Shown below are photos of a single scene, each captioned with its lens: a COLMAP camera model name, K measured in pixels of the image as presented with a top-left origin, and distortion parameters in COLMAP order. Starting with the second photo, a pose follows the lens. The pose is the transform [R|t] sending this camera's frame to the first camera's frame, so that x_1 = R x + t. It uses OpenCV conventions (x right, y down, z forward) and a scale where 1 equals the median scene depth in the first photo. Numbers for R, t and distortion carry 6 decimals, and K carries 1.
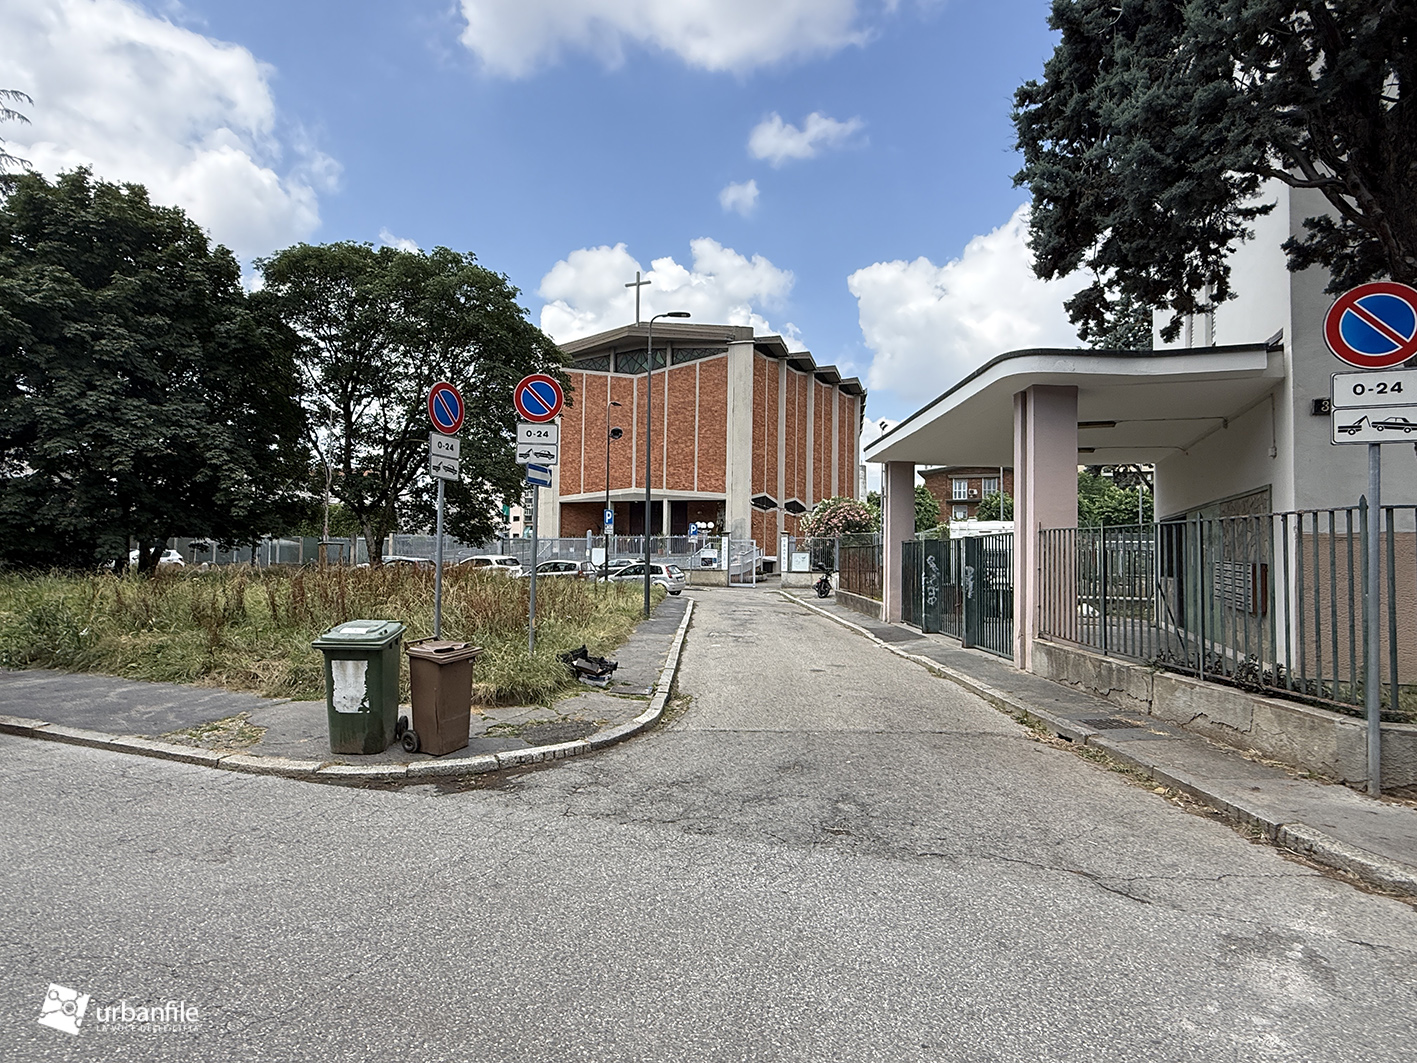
lens RADIAL K [[786.9, 0, 698.4], [0, 786.9, 517.9], [0, 0, 1]] dist [0.003648, -0.008402]
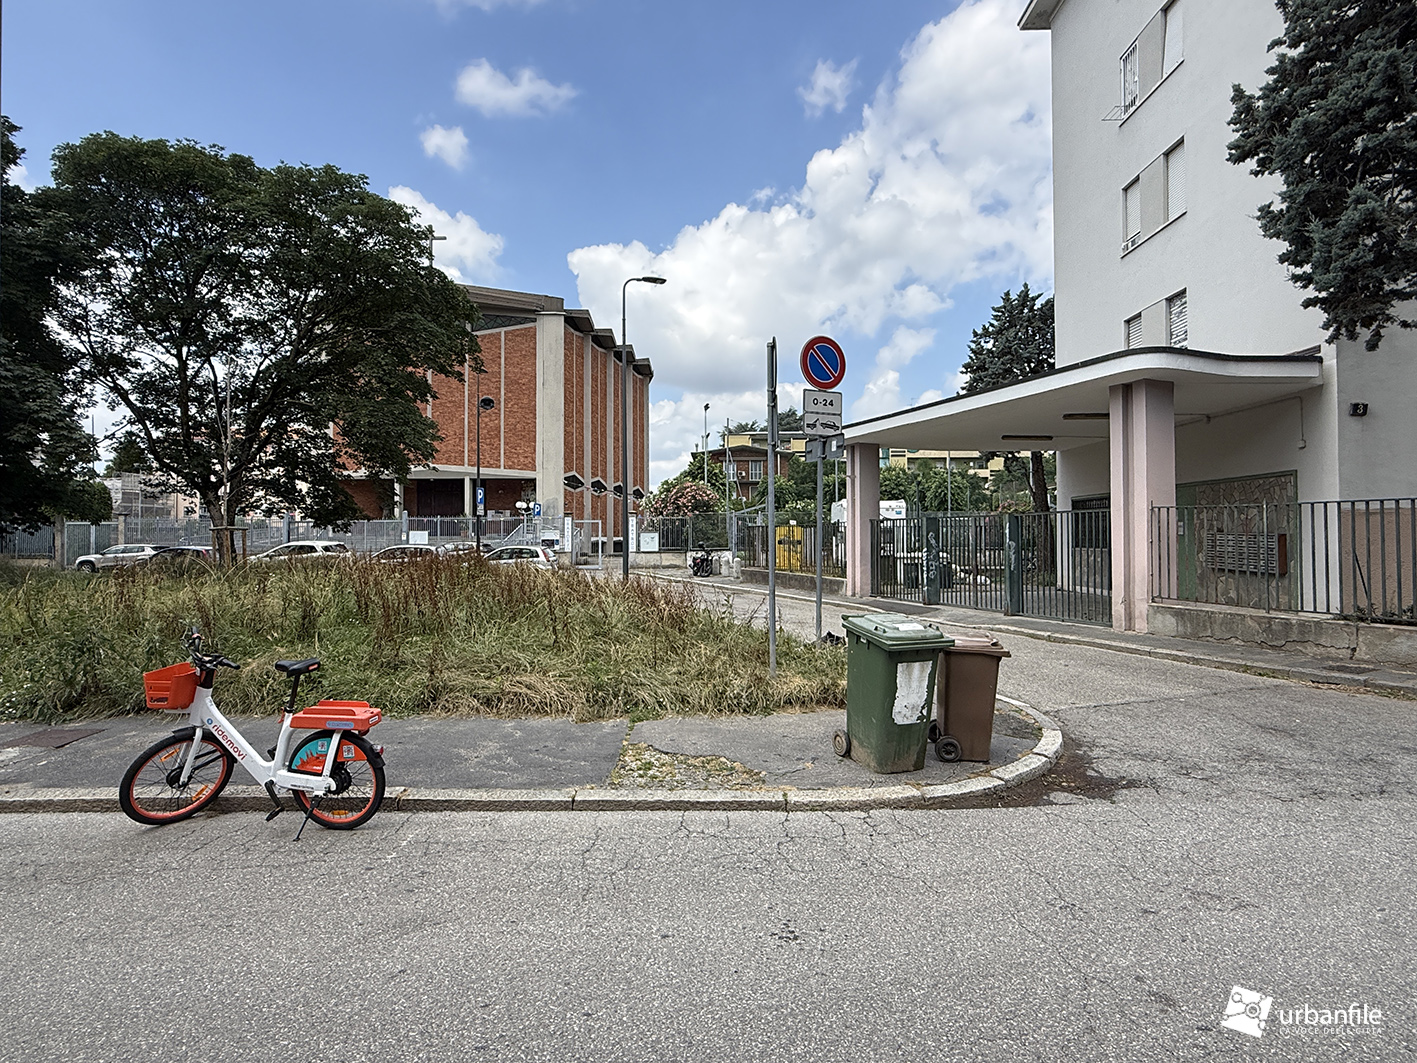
lens RADIAL K [[786.9, 0, 699.9], [0, 786.9, 528.0], [0, 0, 1]] dist [0.003648, -0.008402]
pose [[0.931645, -0.012248, 0.363163, -0.164032], [-0.001497, 0.999294, 0.037543, 0.000894], [-0.363367, -0.035520, 0.930969, 0.051344]]
